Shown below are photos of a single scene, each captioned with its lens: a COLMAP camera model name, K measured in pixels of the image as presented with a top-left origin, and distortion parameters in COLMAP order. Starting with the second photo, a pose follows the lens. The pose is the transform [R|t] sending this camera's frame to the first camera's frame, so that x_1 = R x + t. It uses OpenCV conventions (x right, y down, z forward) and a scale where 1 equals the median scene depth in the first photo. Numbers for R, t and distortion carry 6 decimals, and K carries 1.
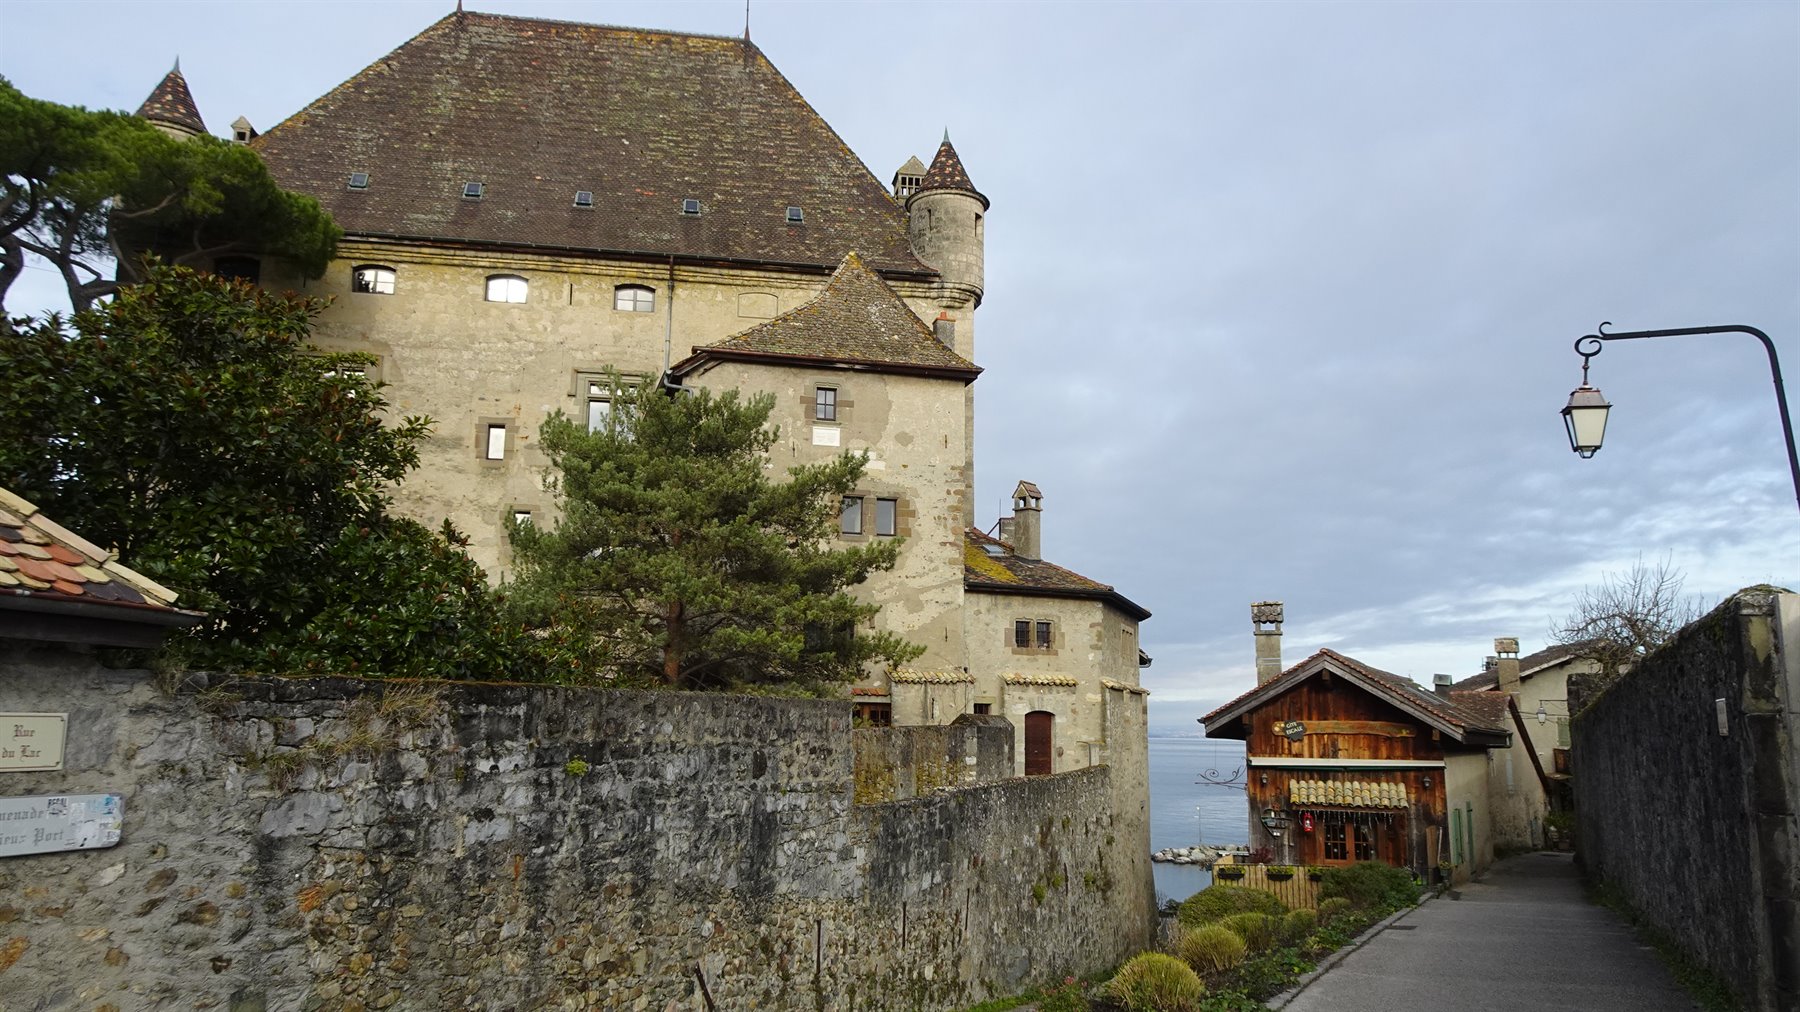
lens RADIAL K [[3726.8, 0, 900.0], [0, 3726.8, 506.0], [0, 0, 1]] dist [-0.048127, 0.035355]
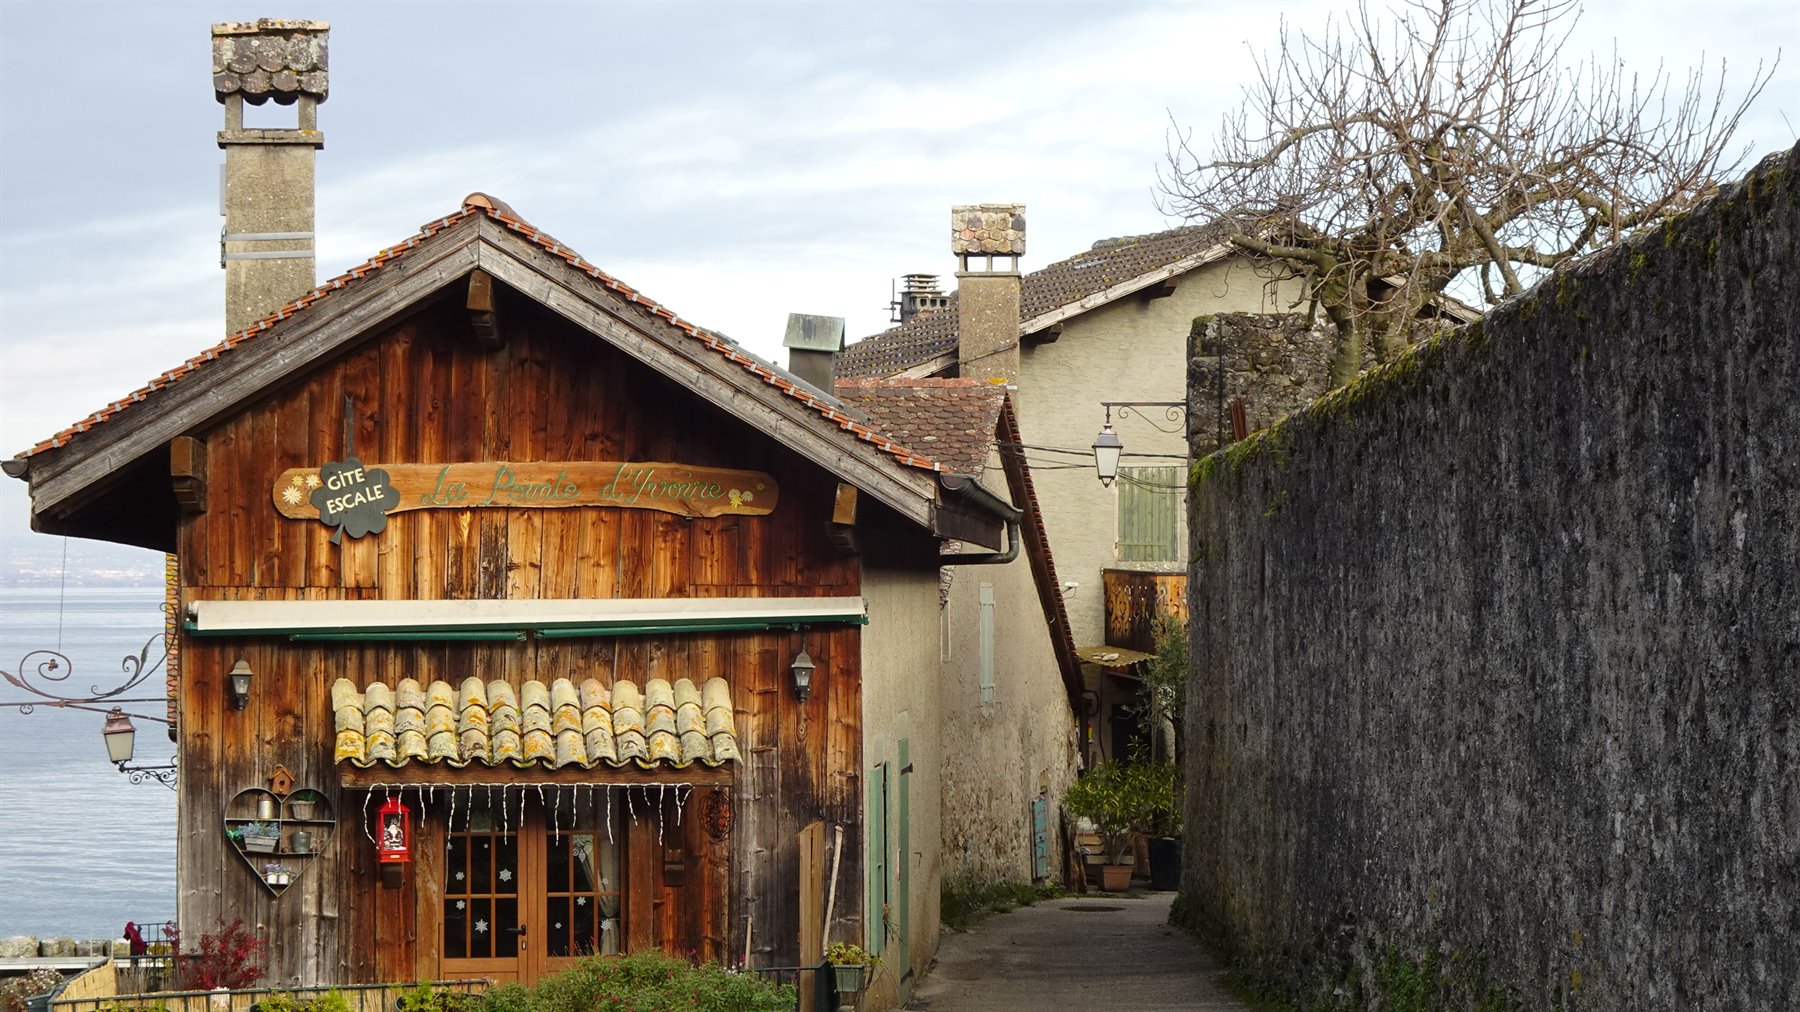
lens RADIAL K [[3726.8, 0, 900.0], [0, 3726.8, 506.0], [0, 0, 1]] dist [-0.048127, 0.035355]
pose [[0.878727, -0.000269, 0.477325, 0.009092], [0.016741, 0.999402, -0.030255, 0.069802], [-0.477031, 0.034577, 0.878206, 0.736524]]
